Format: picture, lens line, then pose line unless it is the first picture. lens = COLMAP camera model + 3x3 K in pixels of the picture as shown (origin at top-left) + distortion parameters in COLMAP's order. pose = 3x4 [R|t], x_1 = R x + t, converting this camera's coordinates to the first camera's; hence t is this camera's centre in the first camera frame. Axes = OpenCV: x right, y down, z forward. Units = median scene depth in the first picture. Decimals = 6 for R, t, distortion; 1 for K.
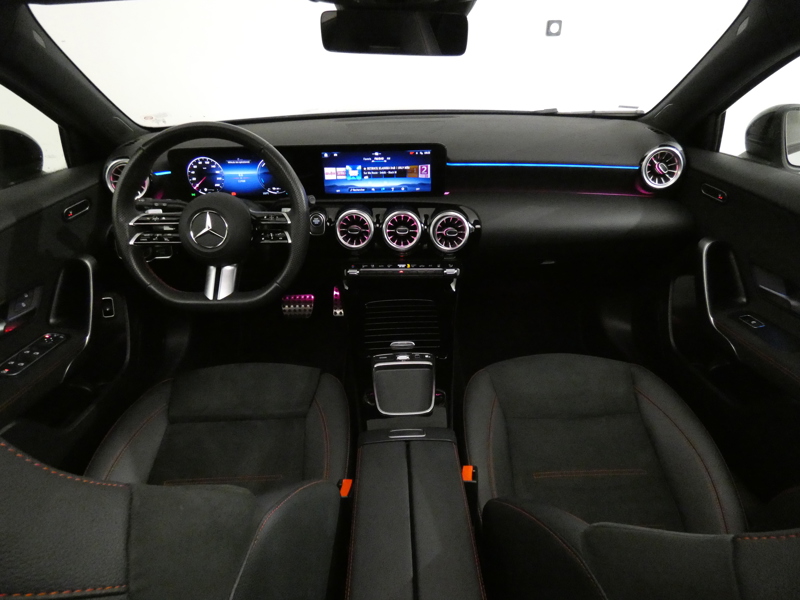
lens RADIAL K [[474.2, 0, 400.0], [0, 474.2, 300.0], [0, 0, 1]] dist [0.005170, -0.021734]
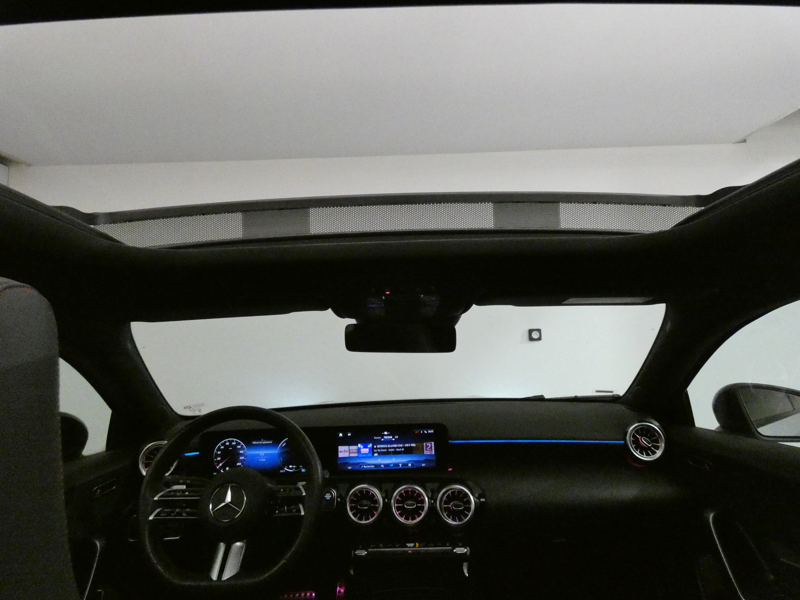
lens RADIAL K [[480.1, 0, 400.0], [0, 480.1, 300.0], [0, 0, 1]] dist [0.009447, 0.001760]
pose [[0.999769, -0.019211, -0.009674, 0.001571], [0.010362, 0.824312, -0.566042, 0.076781], [0.018848, 0.565810, 0.824320, -0.116389]]
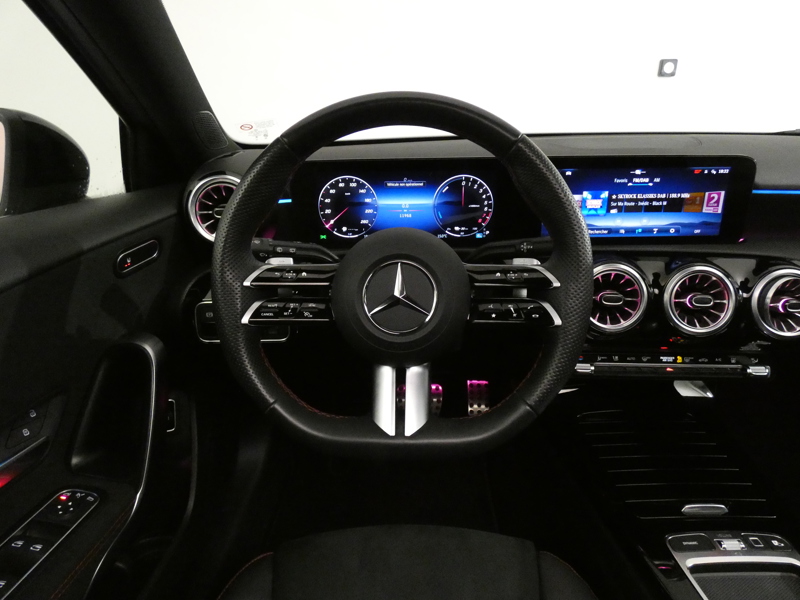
lens RADIAL K [[474.2, 0, 400.0], [0, 474.2, 300.0], [0, 0, 1]] dist [0.005170, -0.021734]
pose [[0.999122, 0.014364, -0.039353, -0.319398], [-0.019256, 0.991728, -0.126904, -0.067670], [0.037204, 0.127551, 0.991134, 0.418422]]
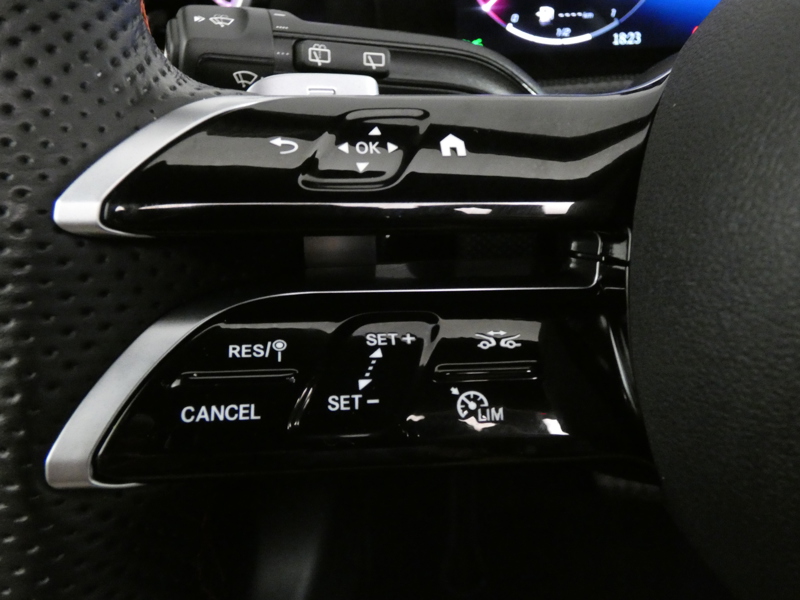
lens RADIAL K [[687.1, 0, 400.0], [0, 687.1, 300.0], [0, 0, 1]] dist [-0.009431, -0.002542]
pose [[0.977771, 0.041881, -0.205452, -0.413741], [-0.045108, 0.998921, -0.011045, -0.123094], [0.204768, 0.020066, 0.978605, 0.754733]]
